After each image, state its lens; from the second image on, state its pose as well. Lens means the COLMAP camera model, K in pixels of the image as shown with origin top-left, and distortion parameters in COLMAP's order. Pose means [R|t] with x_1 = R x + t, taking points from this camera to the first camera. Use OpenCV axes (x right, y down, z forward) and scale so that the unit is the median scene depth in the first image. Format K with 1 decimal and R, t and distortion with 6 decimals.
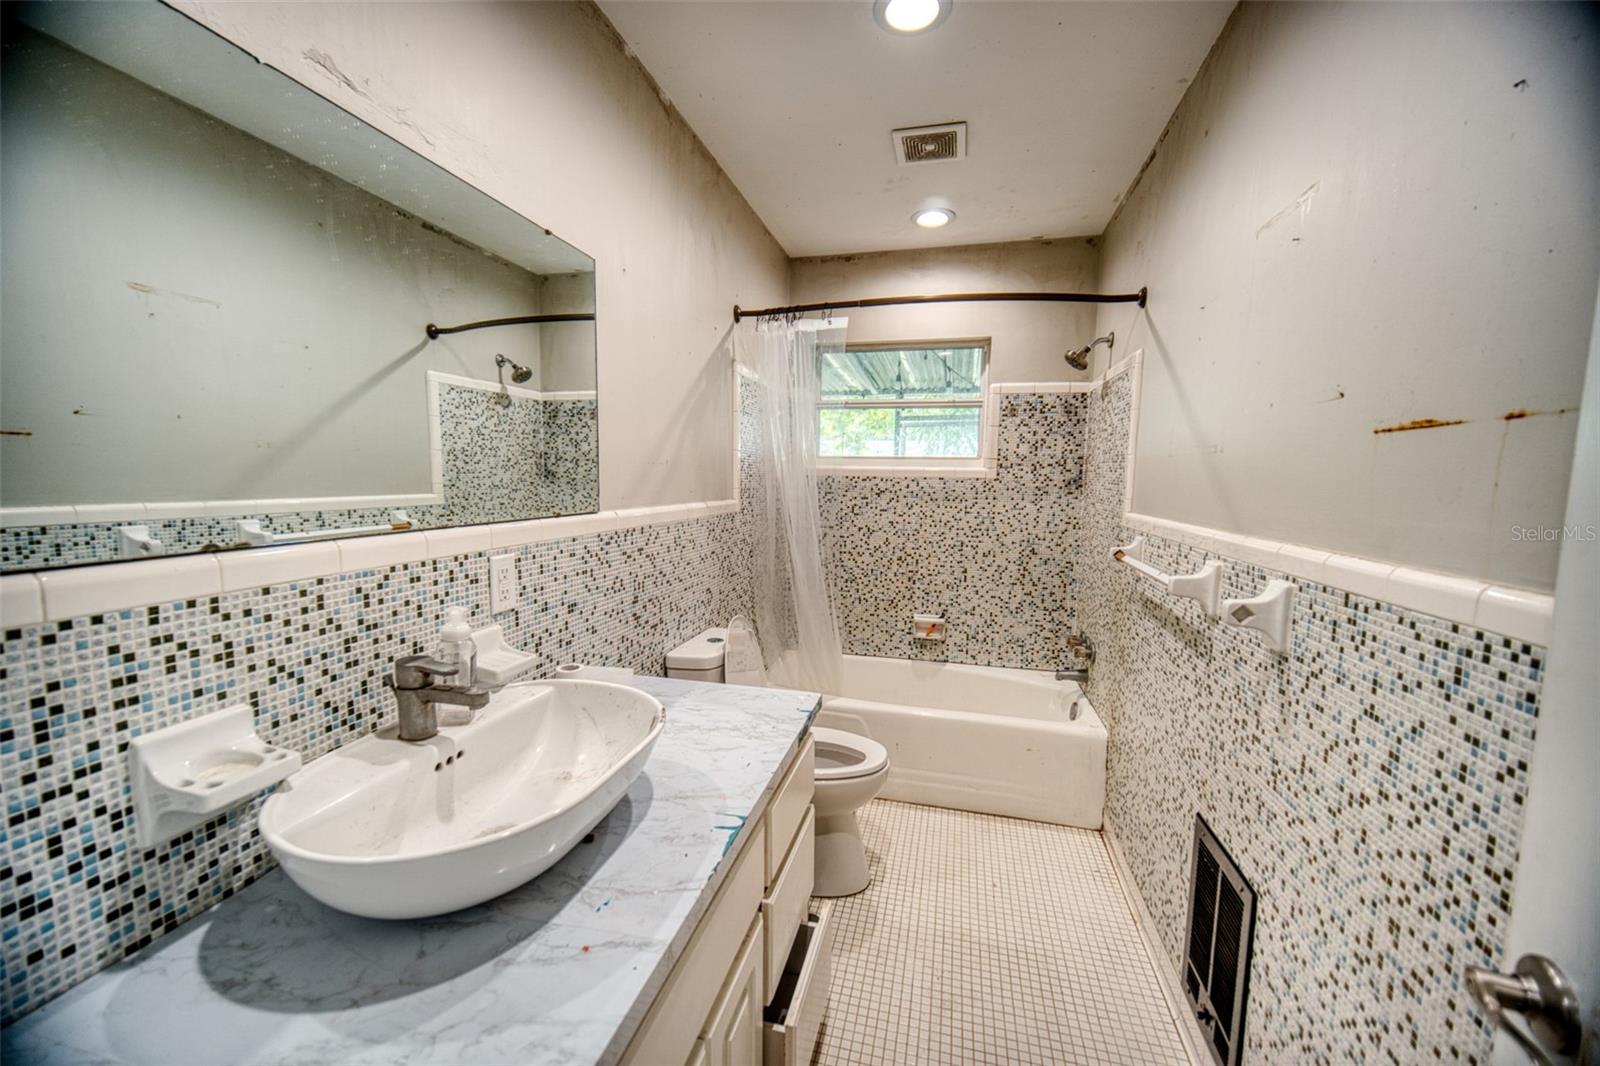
lens RADIAL K [[630.5, 0, 798.4], [0, 630.5, 541.6], [0, 0, 1]] dist [-0.001850, 0.000606]
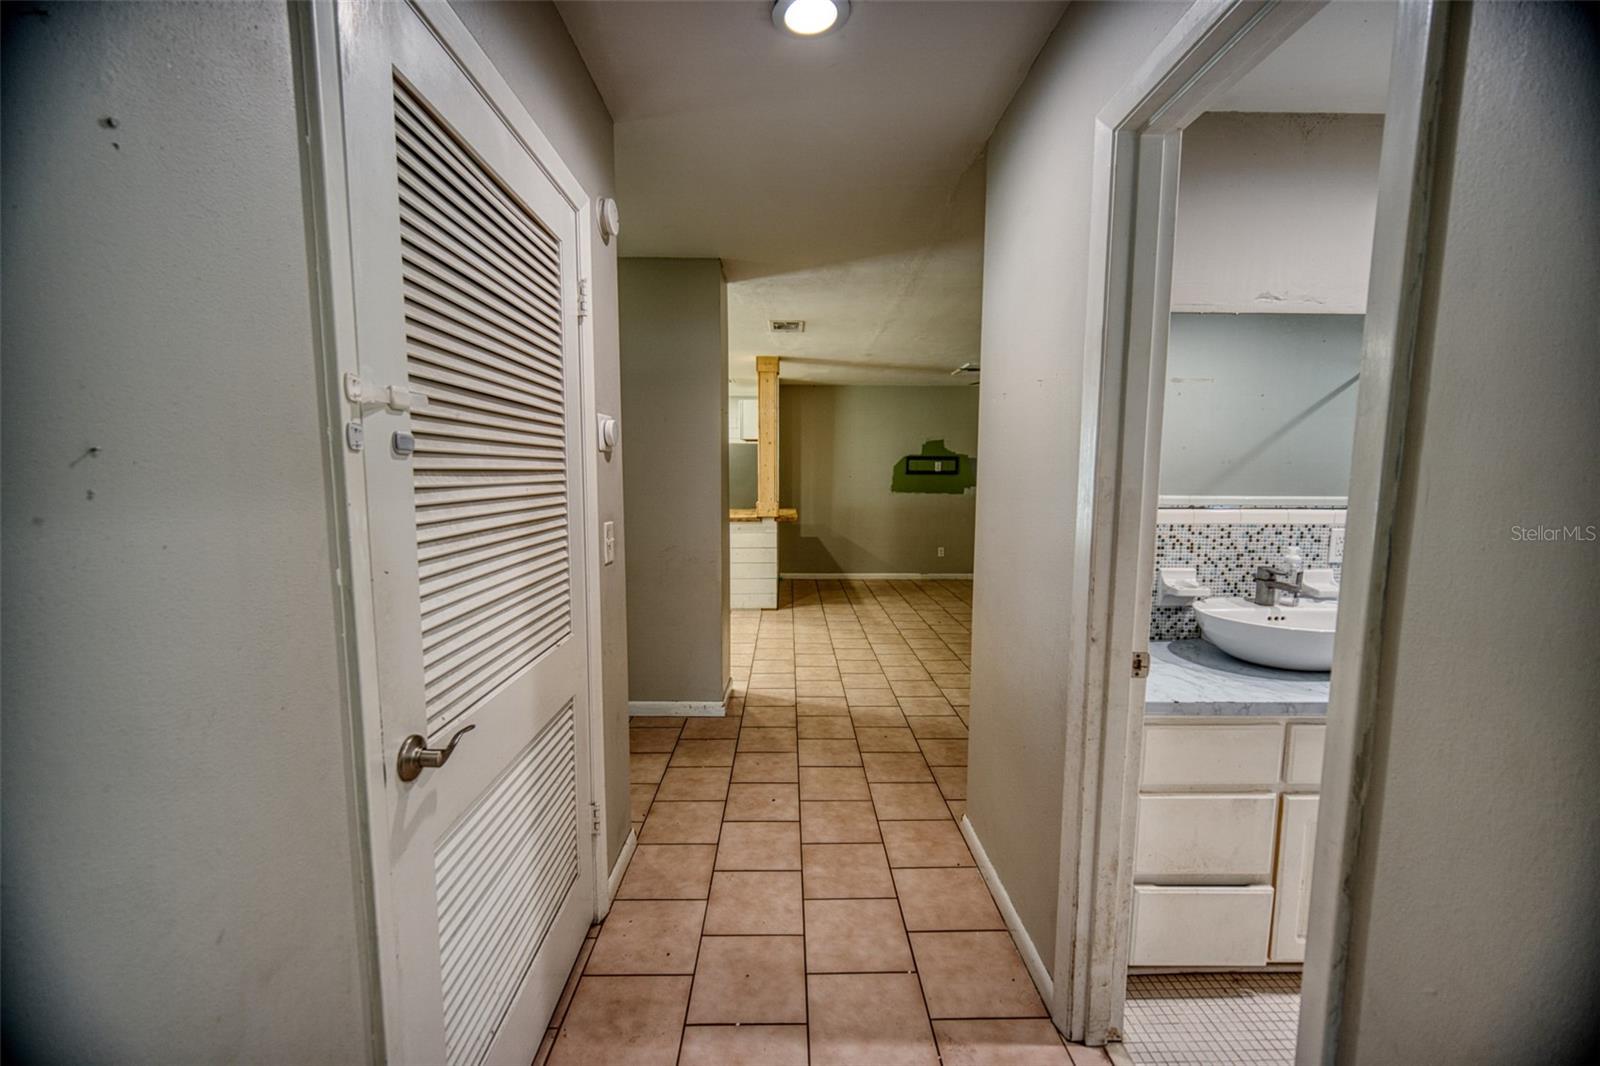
lens RADIAL K [[630.5, 0, 795.0], [0, 630.5, 539.4], [0, 0, 1]] dist [-0.001850, 0.000606]
pose [[0.259873, 0.088024, -0.961623, 1.125737], [-0.105426, 0.992470, 0.062357, 0.147823], [0.959871, 0.085175, 0.267196, -1.223716]]
